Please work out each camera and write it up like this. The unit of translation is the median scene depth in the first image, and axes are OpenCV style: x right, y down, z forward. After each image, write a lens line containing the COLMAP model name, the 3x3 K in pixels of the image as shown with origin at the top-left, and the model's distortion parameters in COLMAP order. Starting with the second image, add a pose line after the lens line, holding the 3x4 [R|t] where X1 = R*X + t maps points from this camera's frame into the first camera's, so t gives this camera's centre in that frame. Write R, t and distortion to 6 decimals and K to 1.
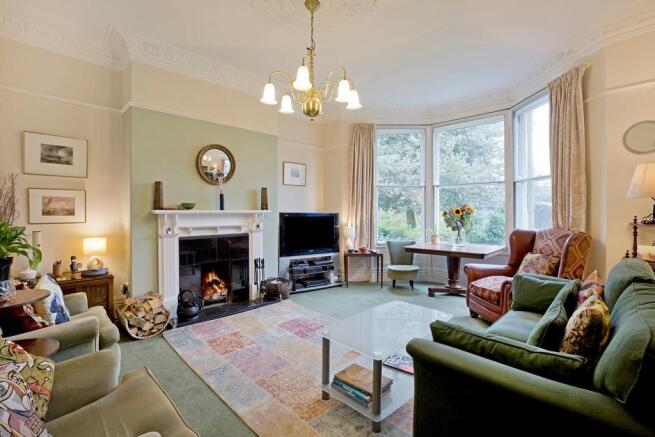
lens RADIAL K [[301.0, 0, 330.4], [0, 301.0, 214.8], [0, 0, 1]] dist [-0.042152, 0.030385]
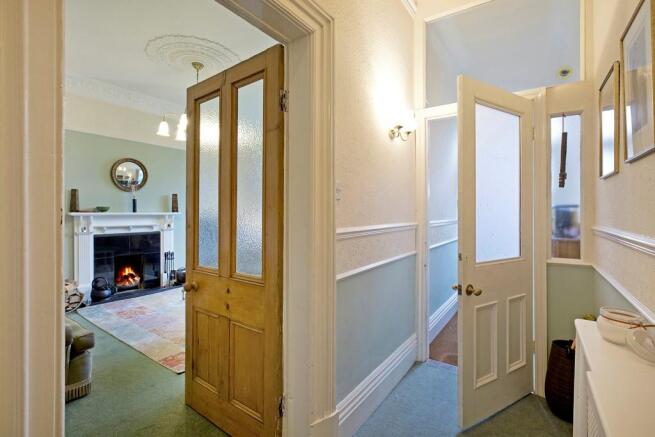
lens RADIAL K [[301.0, 0, 330.4], [0, 301.0, 214.8], [0, 0, 1]] dist [-0.042152, 0.030385]
pose [[0.984063, -0.003541, 0.177784, 0.219343], [0.005170, 0.999949, -0.008701, 0.009153], [-0.177745, 0.009481, 0.984031, -0.350239]]
